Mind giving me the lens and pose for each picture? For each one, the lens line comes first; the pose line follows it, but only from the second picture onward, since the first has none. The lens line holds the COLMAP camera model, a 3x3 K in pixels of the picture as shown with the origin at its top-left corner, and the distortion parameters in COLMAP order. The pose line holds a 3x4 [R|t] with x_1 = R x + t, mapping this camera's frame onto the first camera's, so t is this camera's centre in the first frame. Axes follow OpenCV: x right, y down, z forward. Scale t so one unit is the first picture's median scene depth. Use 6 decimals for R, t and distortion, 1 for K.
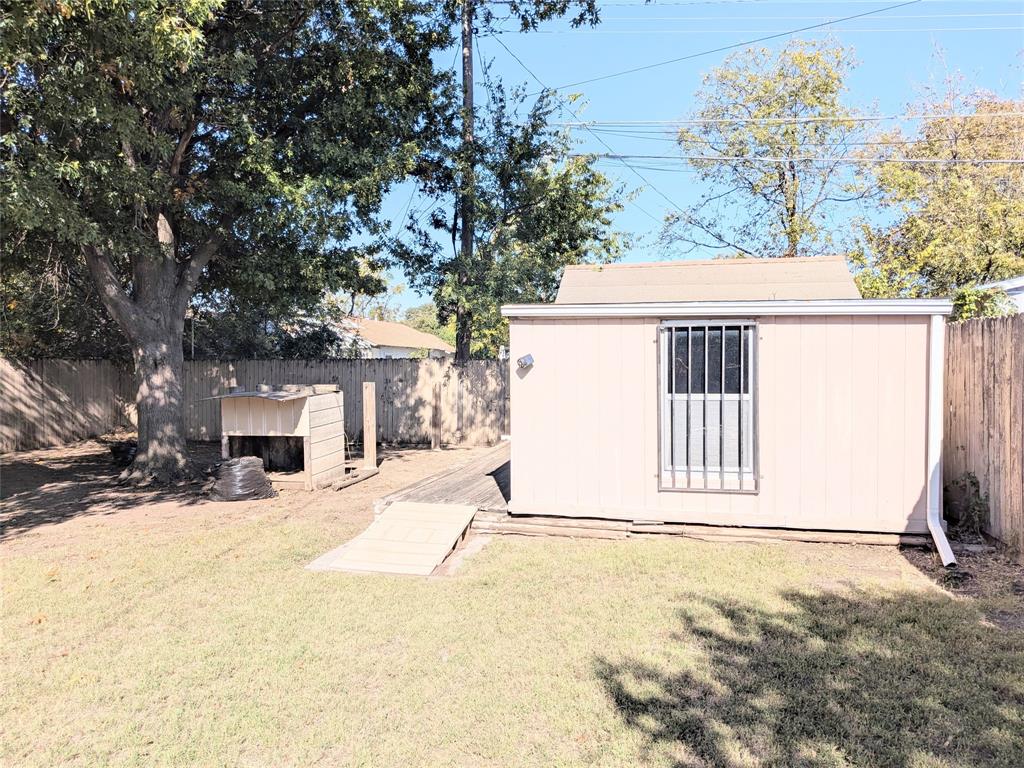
lens RADIAL K [[720.5, 0, 518.0], [0, 720.5, 394.6], [0, 0, 1]] dist [0.005342, -0.038542]
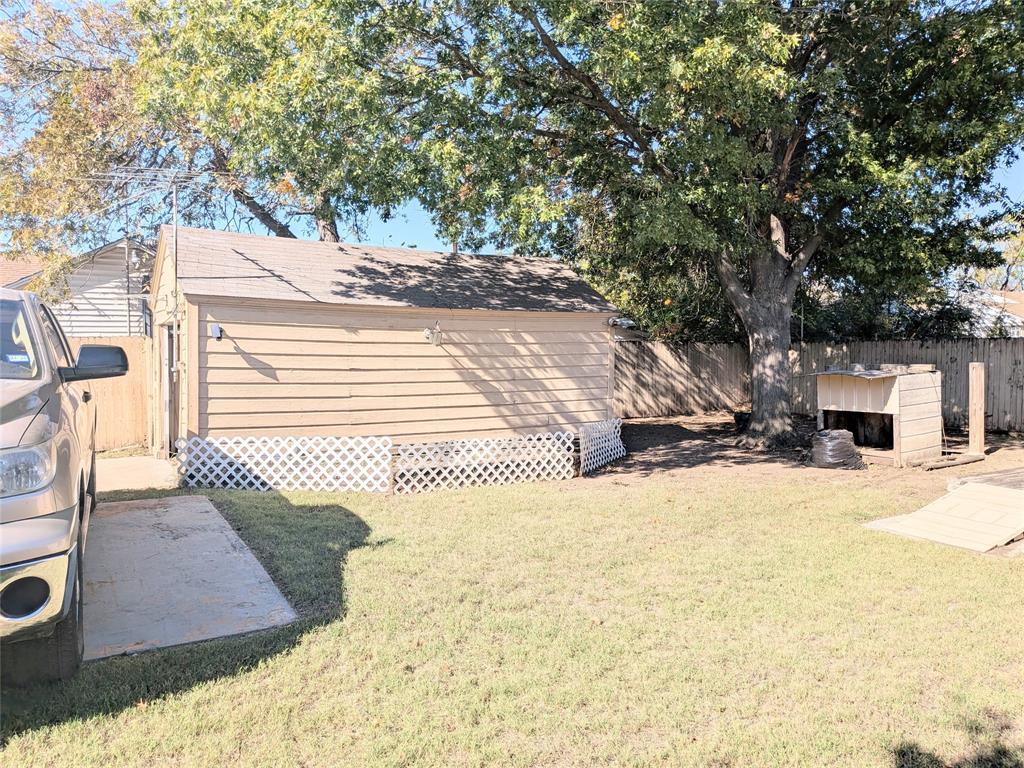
lens RADIAL K [[720.5, 0, 508.9], [0, 720.5, 384.0], [0, 0, 1]] dist [0.005342, -0.038542]
pose [[0.659620, 0.027714, -0.751088, 0.102170], [-0.020913, 0.999610, 0.018518, 0.006682], [0.751308, 0.003492, 0.659942, -0.087529]]
